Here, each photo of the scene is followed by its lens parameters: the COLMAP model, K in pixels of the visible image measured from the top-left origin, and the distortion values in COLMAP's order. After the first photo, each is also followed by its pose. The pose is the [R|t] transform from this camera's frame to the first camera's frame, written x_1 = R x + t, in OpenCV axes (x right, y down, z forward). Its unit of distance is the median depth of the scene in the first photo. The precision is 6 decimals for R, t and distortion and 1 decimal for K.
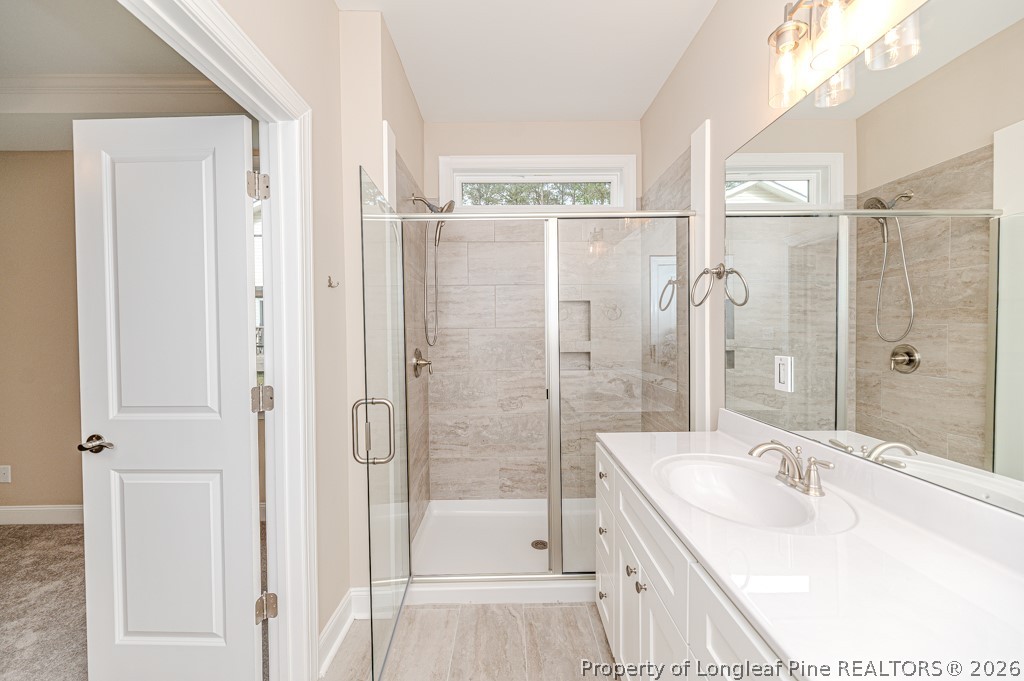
lens RADIAL K [[416.8, 0, 512.0], [0, 416.8, 340.5], [0, 0, 1]] dist [0.001238, -0.000253]
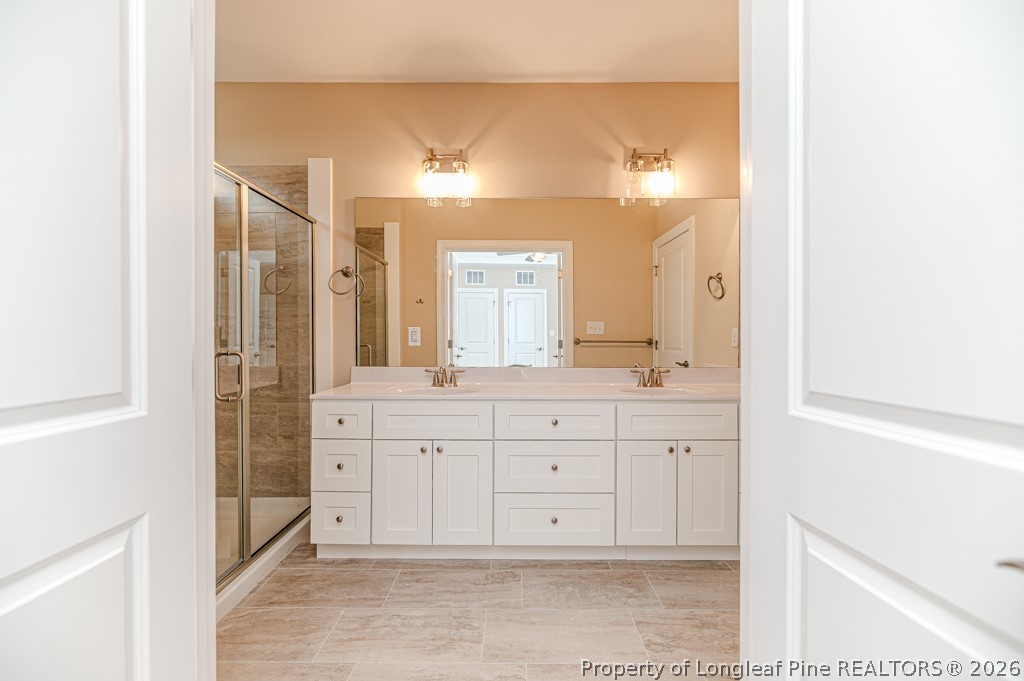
lens RADIAL K [[416.8, 0, 512.0], [0, 416.8, 340.5], [0, 0, 1]] dist [0.001238, -0.000253]
pose [[0.031521, 0.001024, 0.999503, -0.922447], [0.021618, 0.999765, -0.001706, 0.087472], [-0.999269, 0.021661, 0.031492, 0.405933]]
